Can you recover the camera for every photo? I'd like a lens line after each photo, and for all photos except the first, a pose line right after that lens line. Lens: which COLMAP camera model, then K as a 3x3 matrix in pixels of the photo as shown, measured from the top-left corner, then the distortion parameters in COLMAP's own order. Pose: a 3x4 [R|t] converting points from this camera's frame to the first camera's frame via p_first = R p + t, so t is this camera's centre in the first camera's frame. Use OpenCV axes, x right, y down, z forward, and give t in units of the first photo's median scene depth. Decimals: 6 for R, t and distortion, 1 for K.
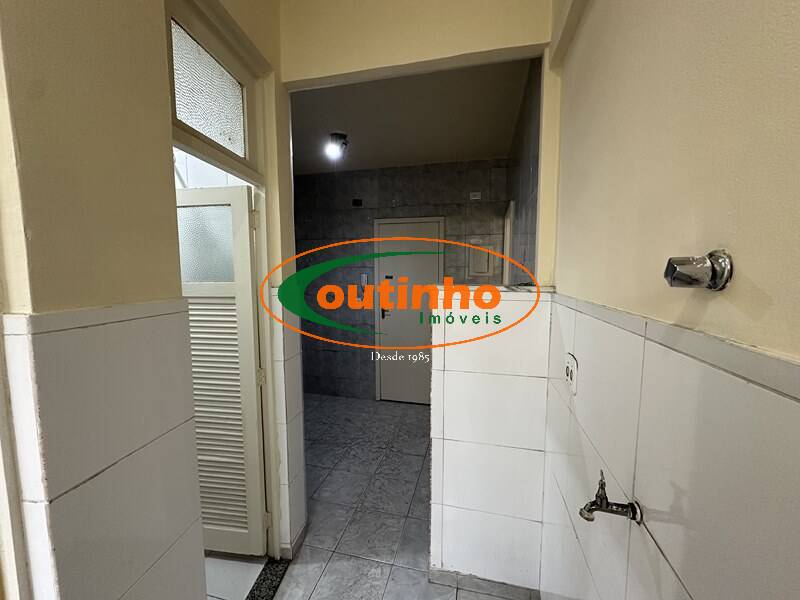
lens RADIAL K [[321.8, 0, 398.3], [0, 321.8, 298.8], [0, 0, 1]] dist [-0.004282, -0.000137]
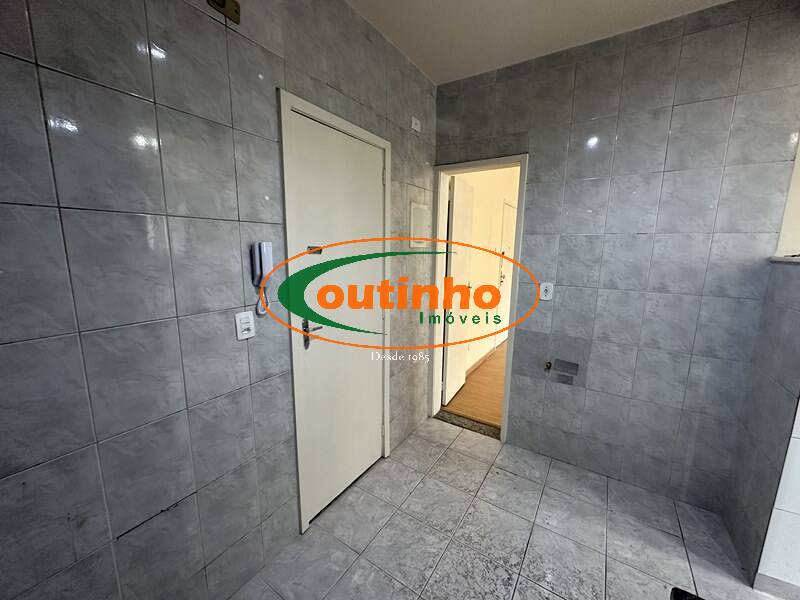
lens RADIAL K [[321.8, 0, 397.8], [0, 321.8, 298.7], [0, 0, 1]] dist [-0.004282, -0.000137]
pose [[0.326680, -0.148100, 0.933460, -0.442969], [0.074459, 0.988610, 0.130791, -0.055938], [-0.942198, 0.026778, 0.333986, 0.827484]]
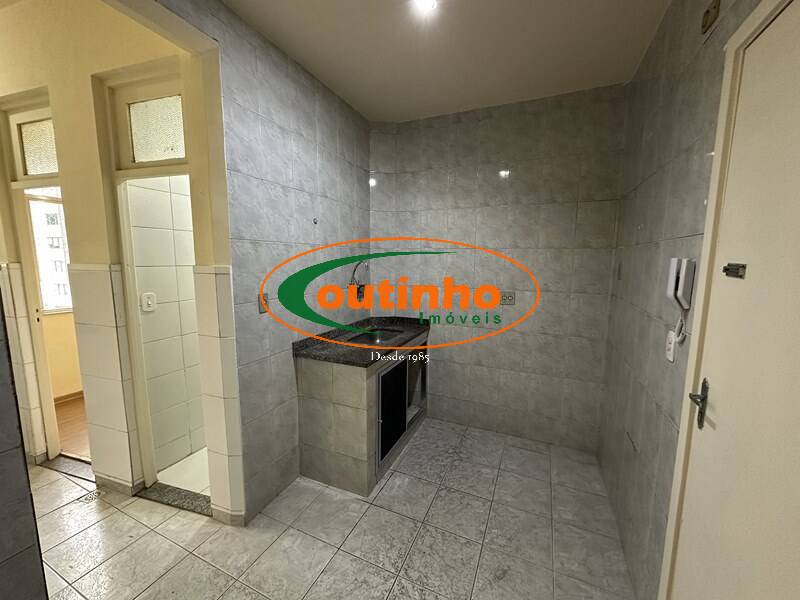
lens RADIAL K [[321.8, 0, 387.5], [0, 321.8, 304.0], [0, 0, 1]] dist [-0.004282, -0.000137]
pose [[-0.180567, 0.121872, -0.975983, 0.274643], [-0.088905, 0.986209, 0.139597, -0.053562], [0.979536, 0.111977, -0.167242, 0.871420]]
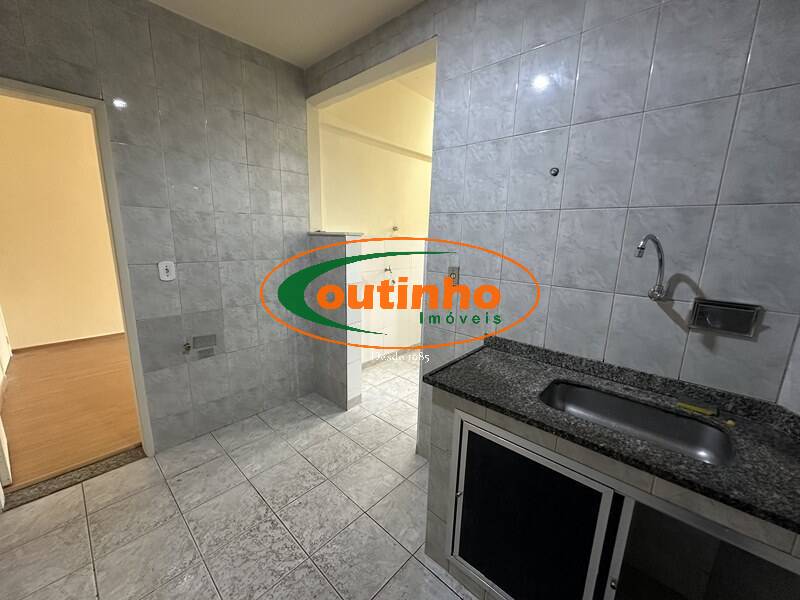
lens RADIAL K [[321.8, 0, 409.2], [0, 321.8, 297.6], [0, 0, 1]] dist [-0.004282, -0.000137]
pose [[-0.892931, -0.116451, 0.434872, -0.403831], [0.009899, 0.960654, 0.277572, -0.076758], [-0.450085, 0.252158, -0.856644, 1.081123]]
